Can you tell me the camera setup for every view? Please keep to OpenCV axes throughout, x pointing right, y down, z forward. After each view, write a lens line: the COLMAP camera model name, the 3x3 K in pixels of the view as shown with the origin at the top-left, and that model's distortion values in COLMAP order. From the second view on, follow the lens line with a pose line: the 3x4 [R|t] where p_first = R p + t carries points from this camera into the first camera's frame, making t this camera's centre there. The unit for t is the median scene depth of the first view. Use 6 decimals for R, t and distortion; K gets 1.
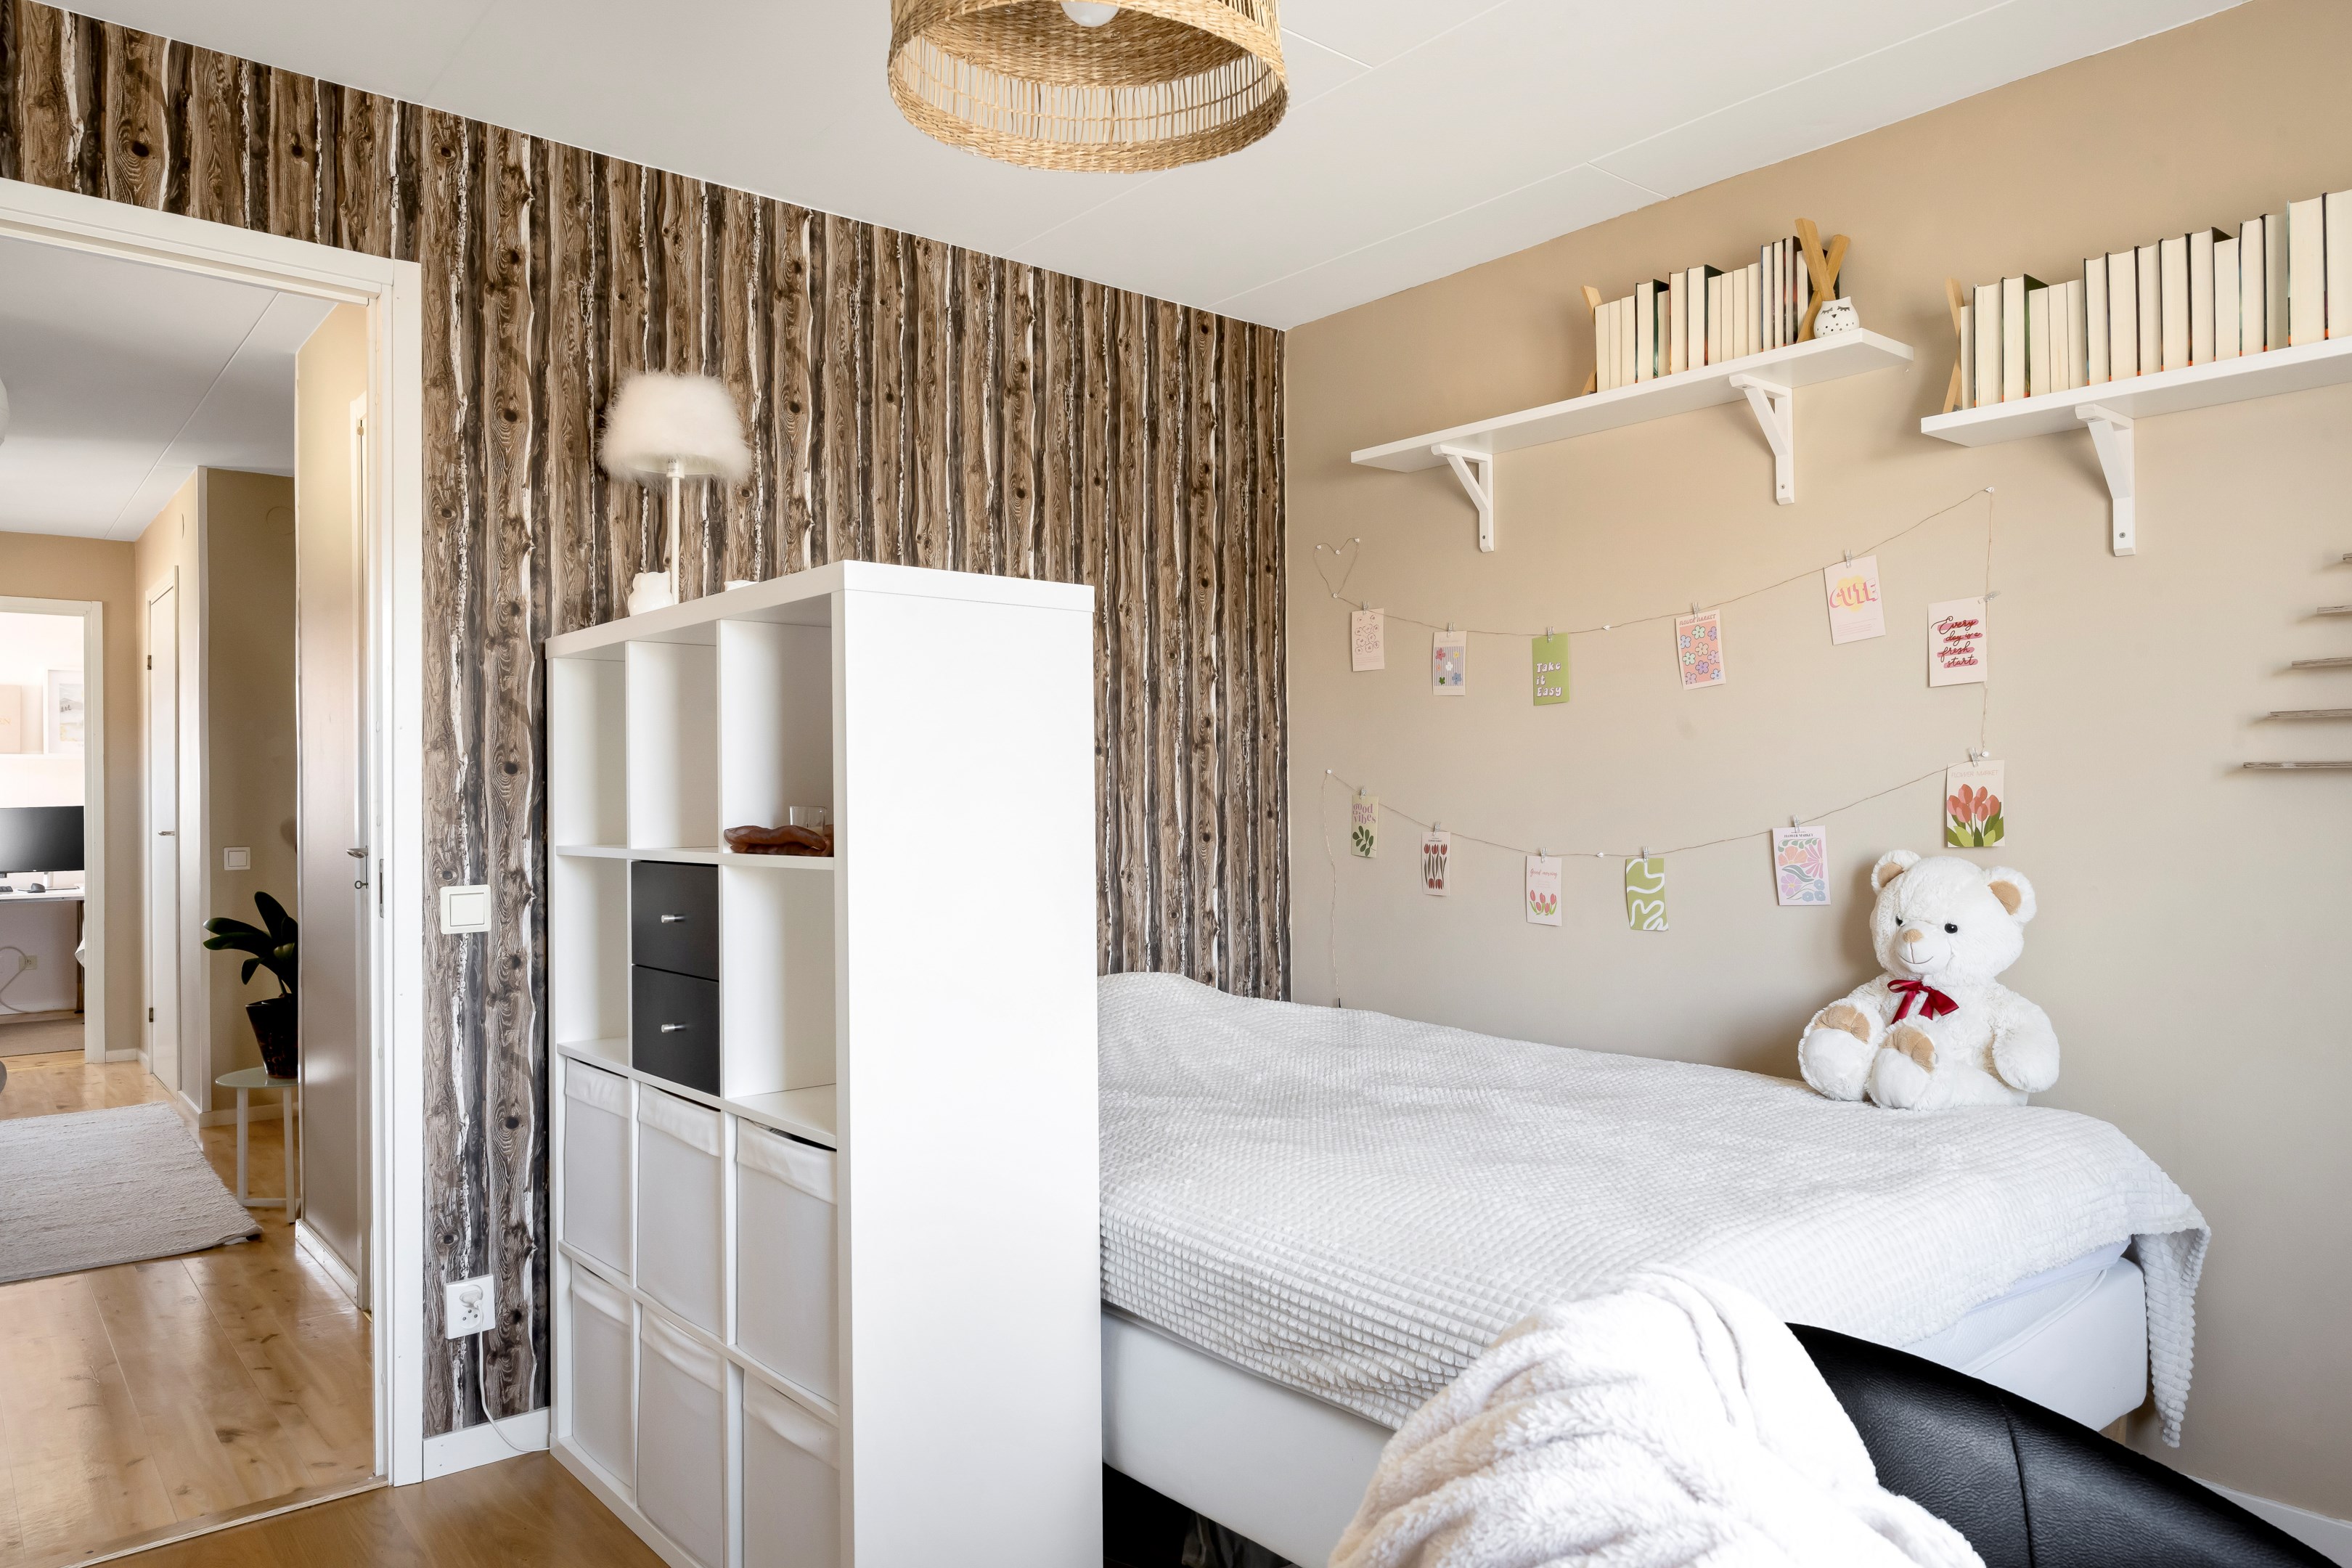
lens RADIAL K [[1500.9, 0, 1176.7], [0, 1500.9, 798.8], [0, 0, 1]] dist [-0.008850, 0.002800]
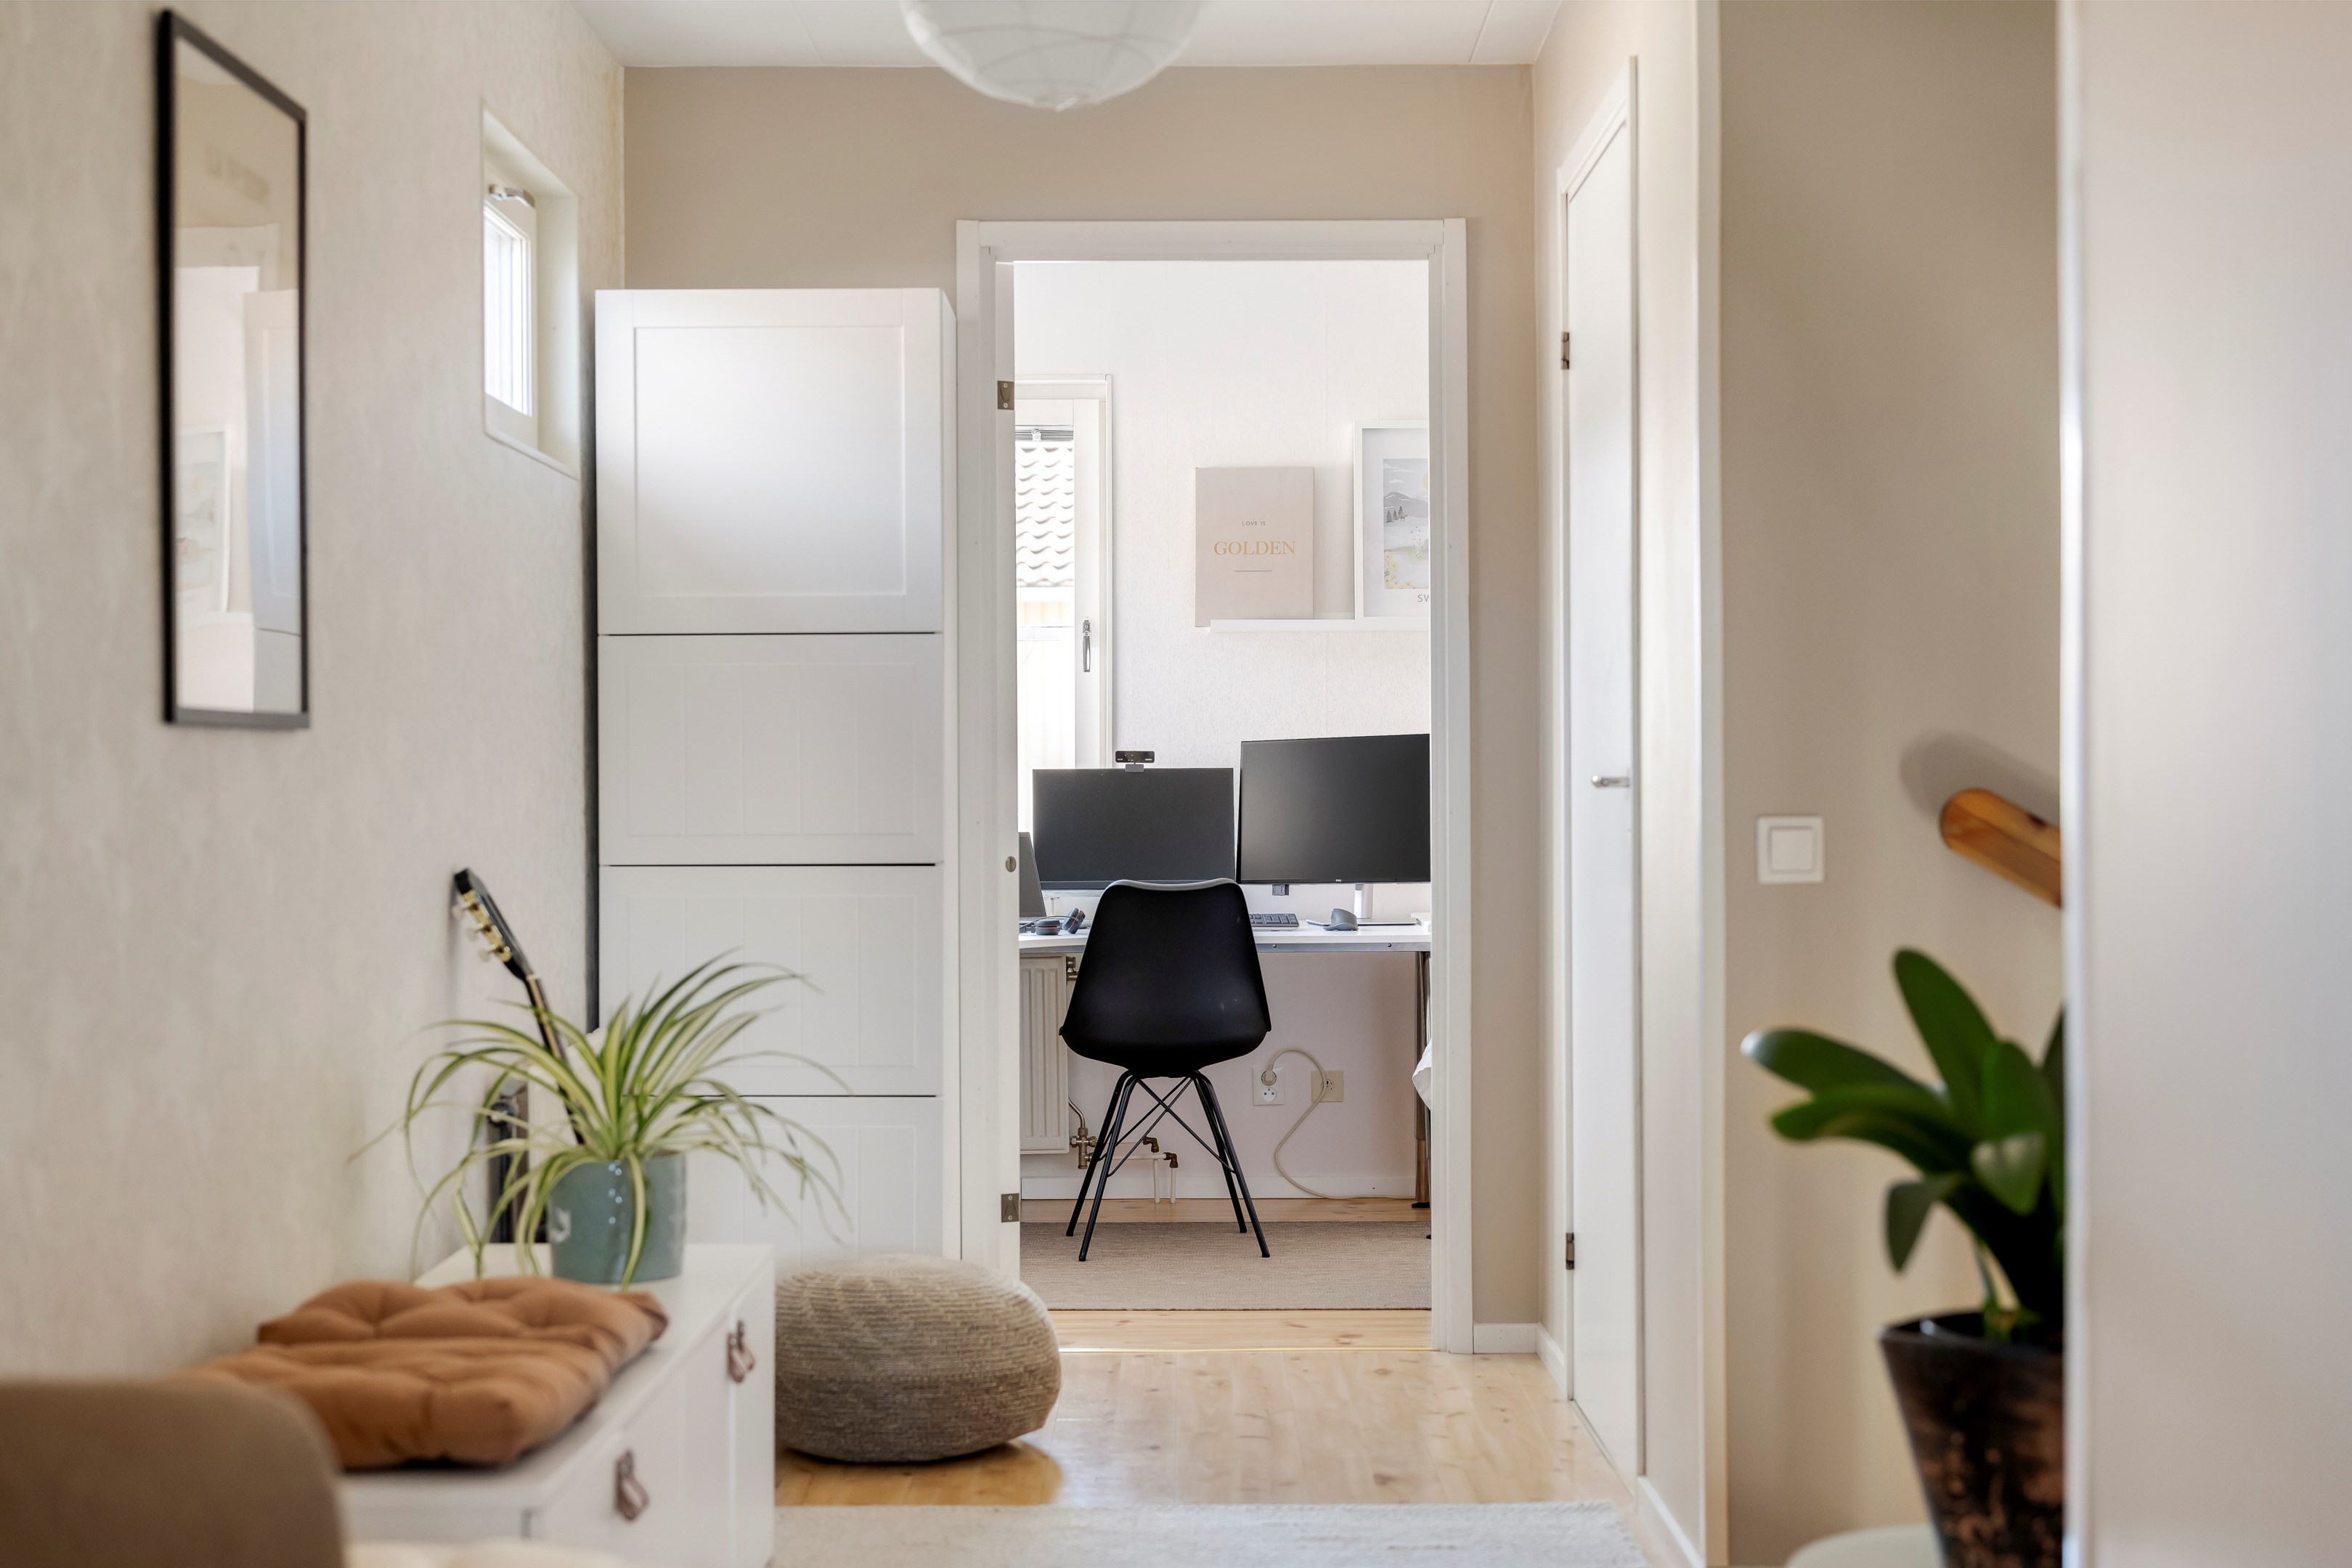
lens RADIAL K [[4155.5, 0, 1178.6], [0, 4155.5, 784.5], [0, 0, 1]] dist [0.027523, 0.000000]
pose [[0.770358, 0.008420, -0.637556, -0.061115], [0.001255, 0.999891, 0.014722, 0.005229], [0.637610, -0.012141, 0.770263, 0.083216]]
